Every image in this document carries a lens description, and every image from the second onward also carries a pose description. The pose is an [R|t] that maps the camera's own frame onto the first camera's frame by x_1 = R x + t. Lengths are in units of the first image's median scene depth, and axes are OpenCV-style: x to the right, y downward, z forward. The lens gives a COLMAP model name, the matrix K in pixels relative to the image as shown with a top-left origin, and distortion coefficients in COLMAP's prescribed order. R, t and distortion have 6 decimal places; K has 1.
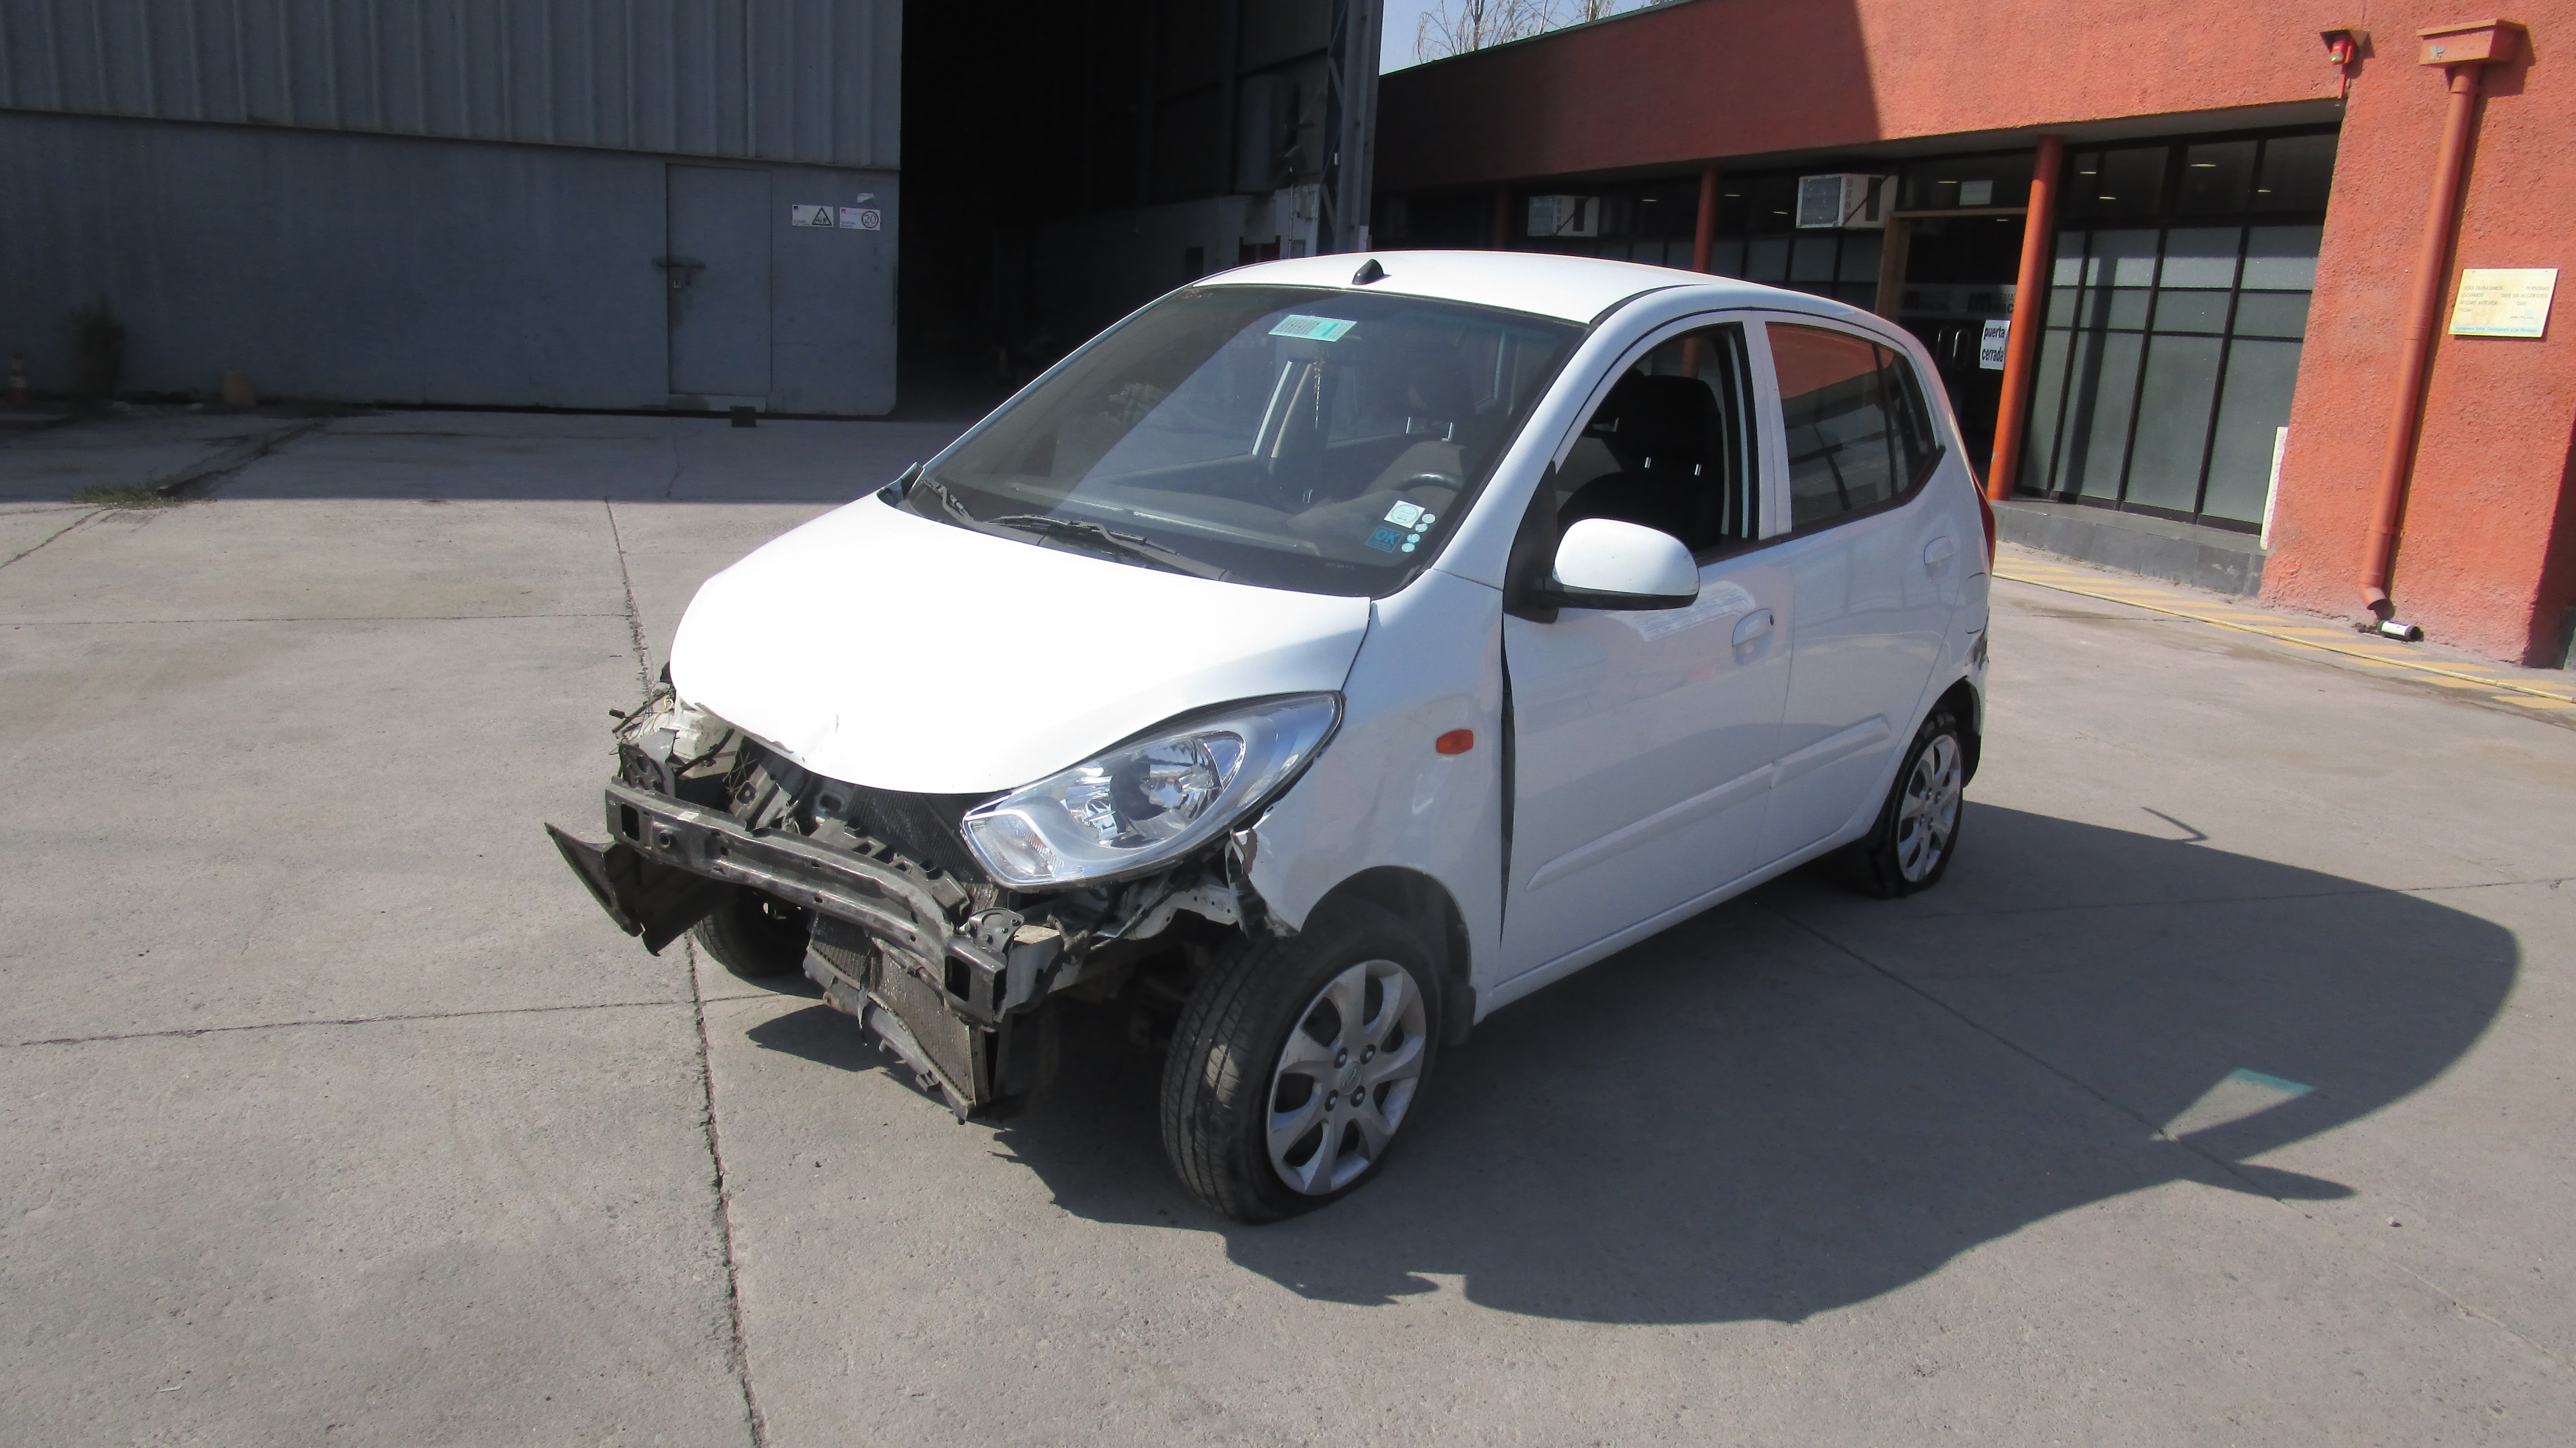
lens RADIAL K [[1913.4, 0, 1288.0], [0, 1913.4, 724.0], [0, 0, 1]] dist [0.010003, 0.013479]
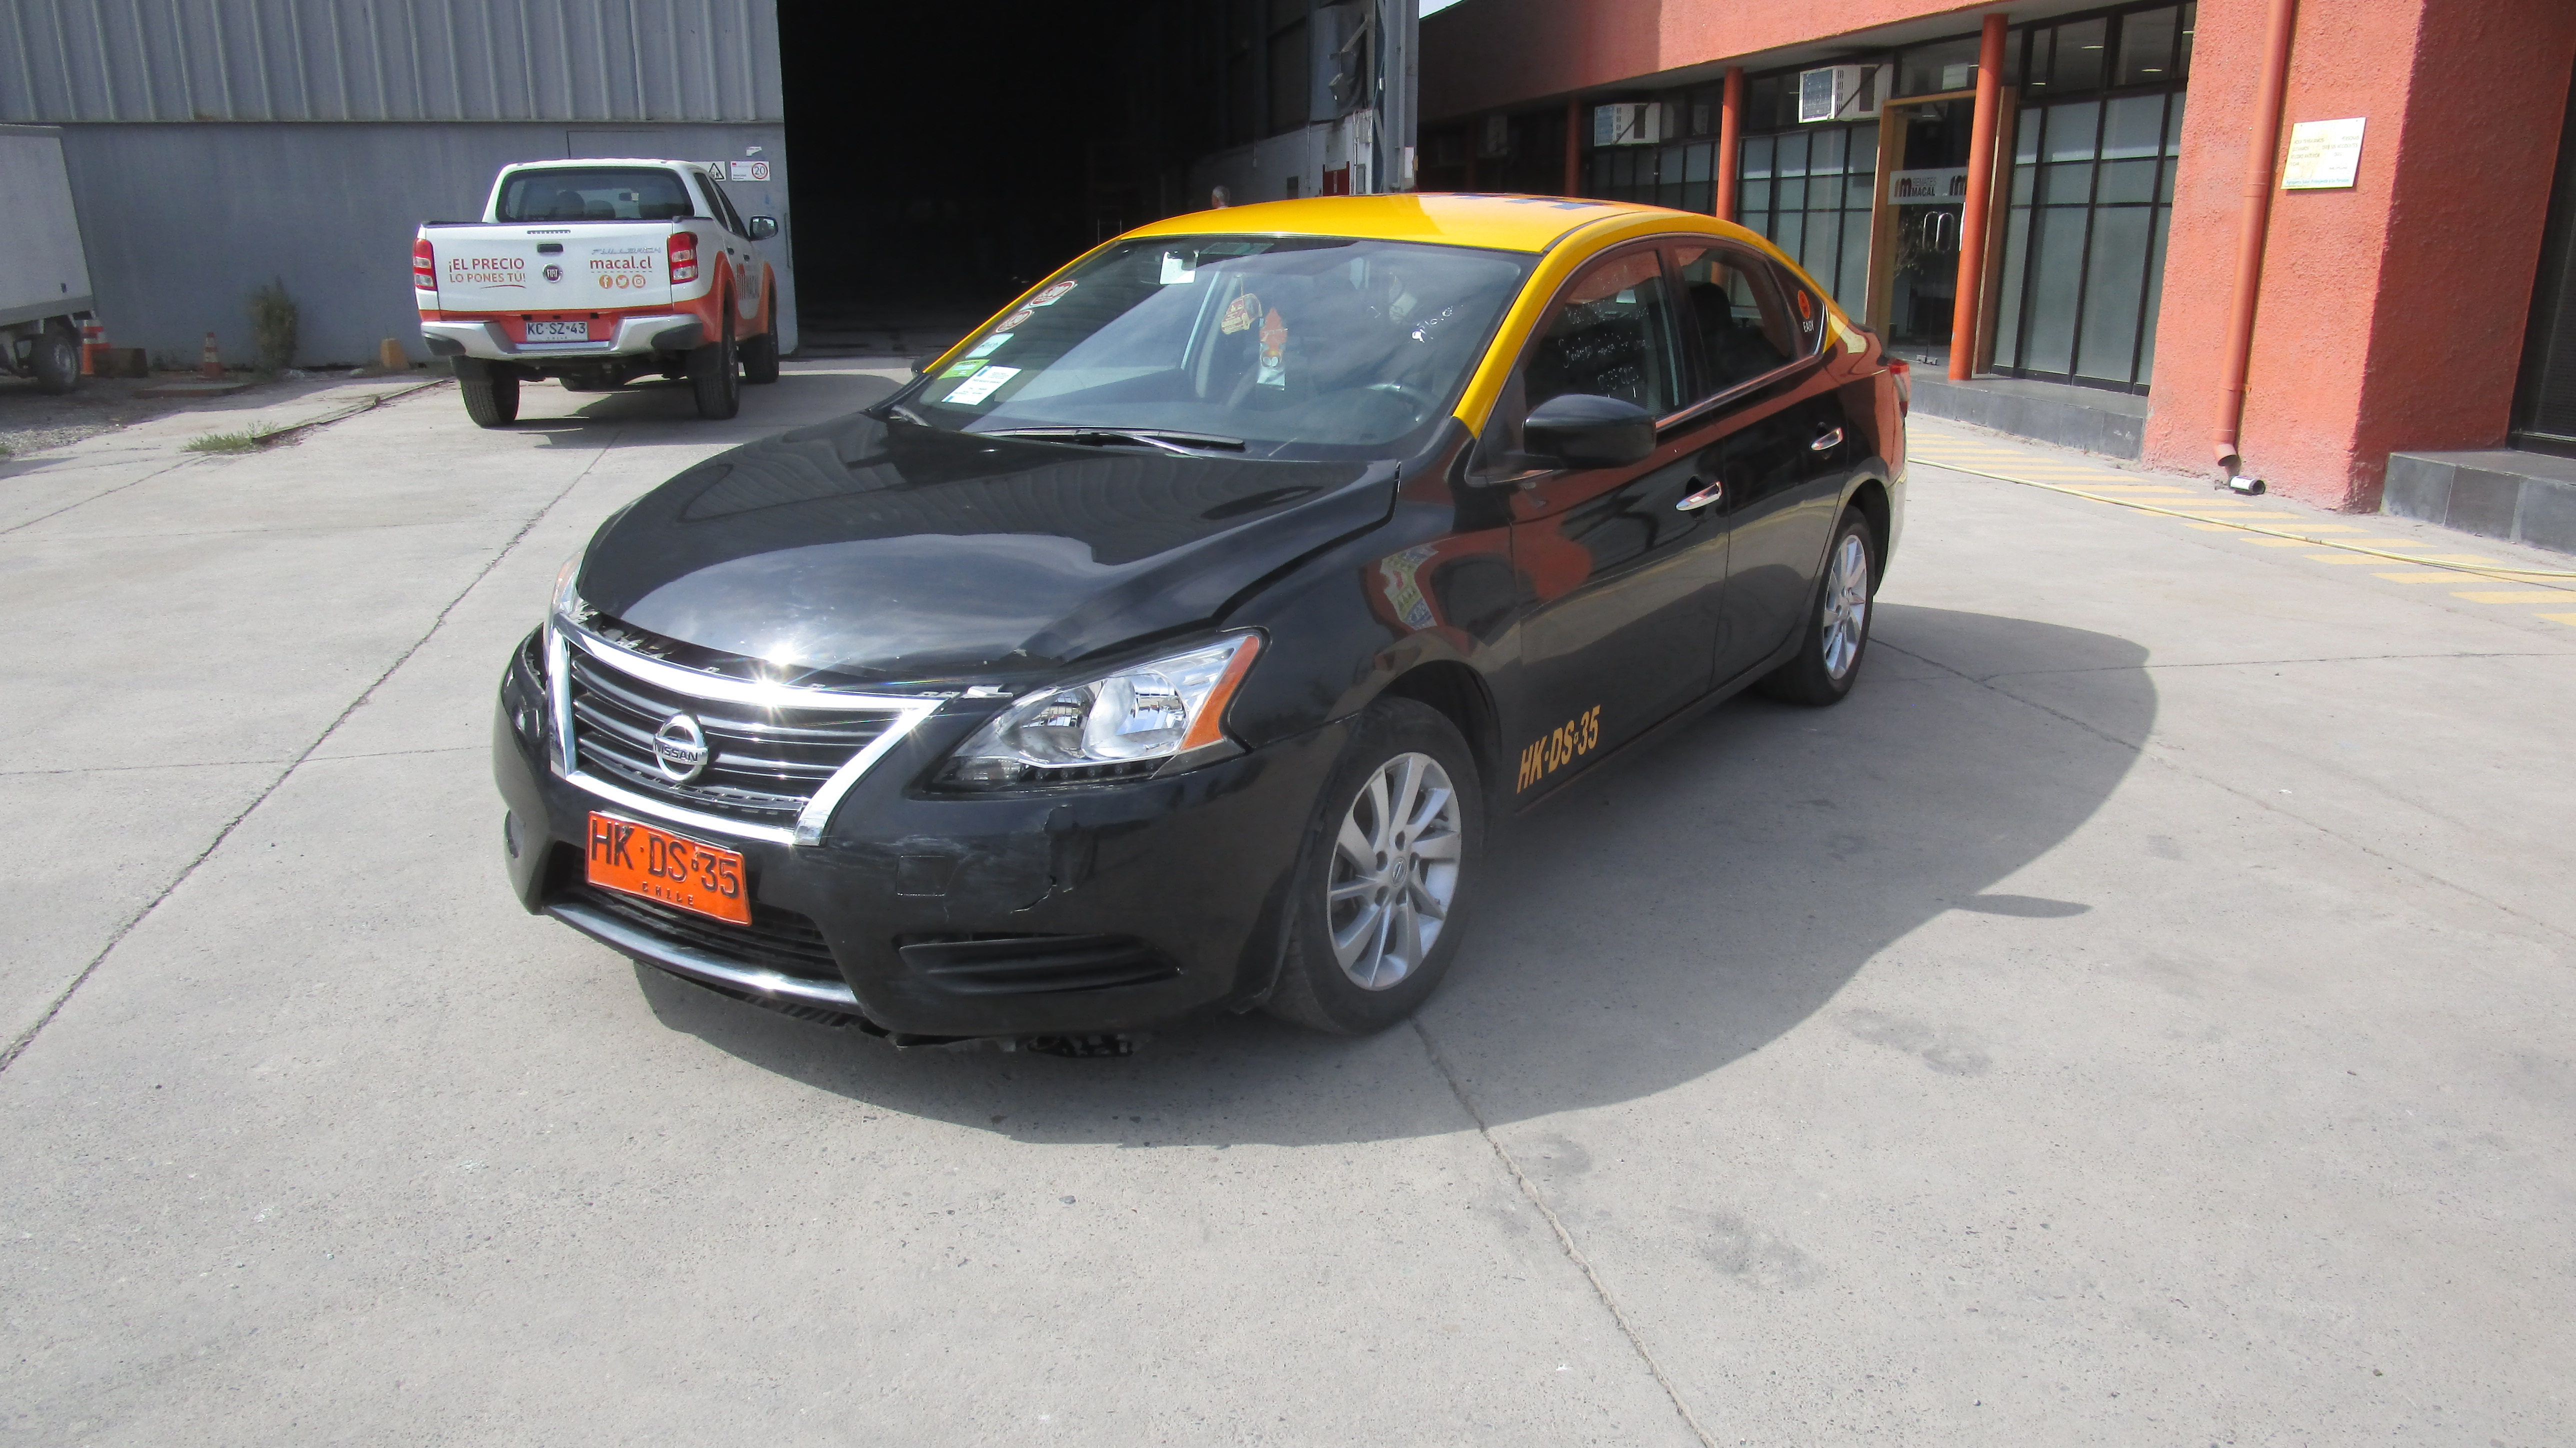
lens RADIAL K [[1913.4, 0, 1288.0], [0, 1913.4, 724.0], [0, 0, 1]] dist [0.010003, 0.013479]
pose [[0.987434, -0.014840, -0.157336, 0.200742], [0.019897, 0.999333, 0.030620, 0.031808], [0.156776, -0.033366, 0.987070, -0.078107]]
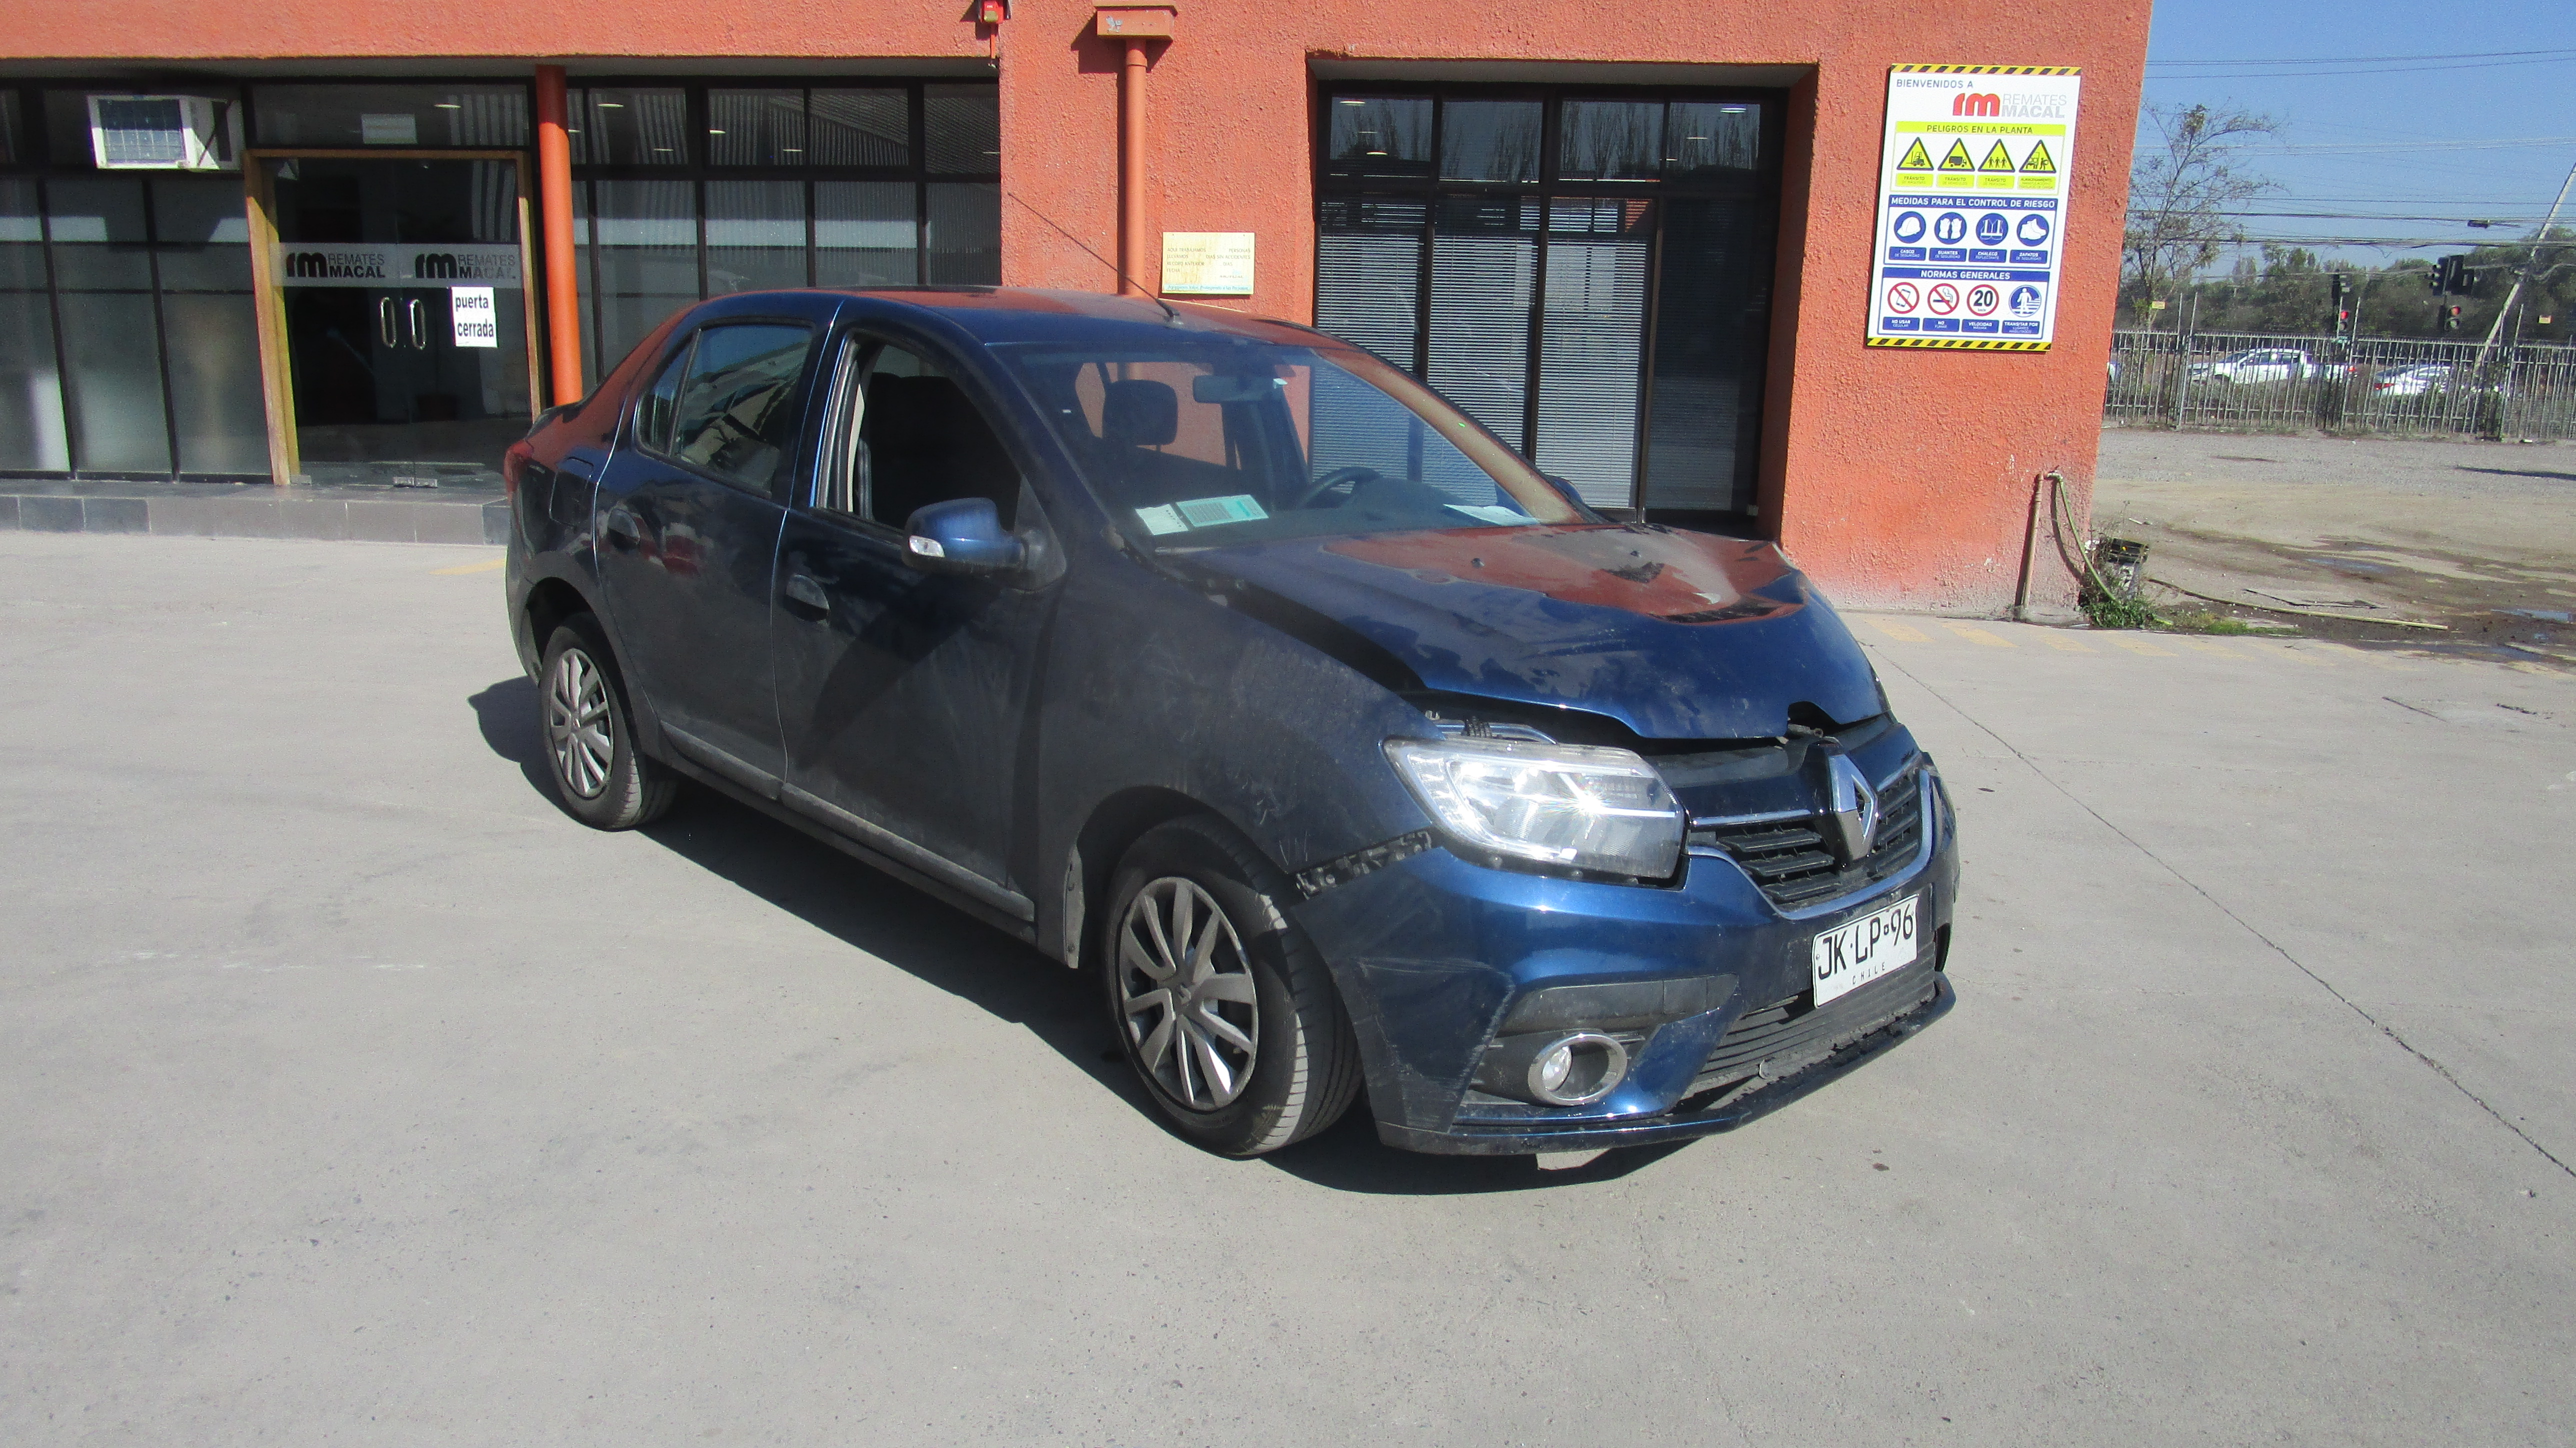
lens RADIAL K [[1892.0, 0, 1279.6], [0, 1892.0, 714.7], [0, 0, 1]] dist [0.000927, 0.005222]
pose [[0.417026, -0.246716, 0.874769, -0.290805], [0.209111, 0.962679, 0.171821, -0.120487], [-0.884512, 0.111270, 0.453053, 0.410424]]
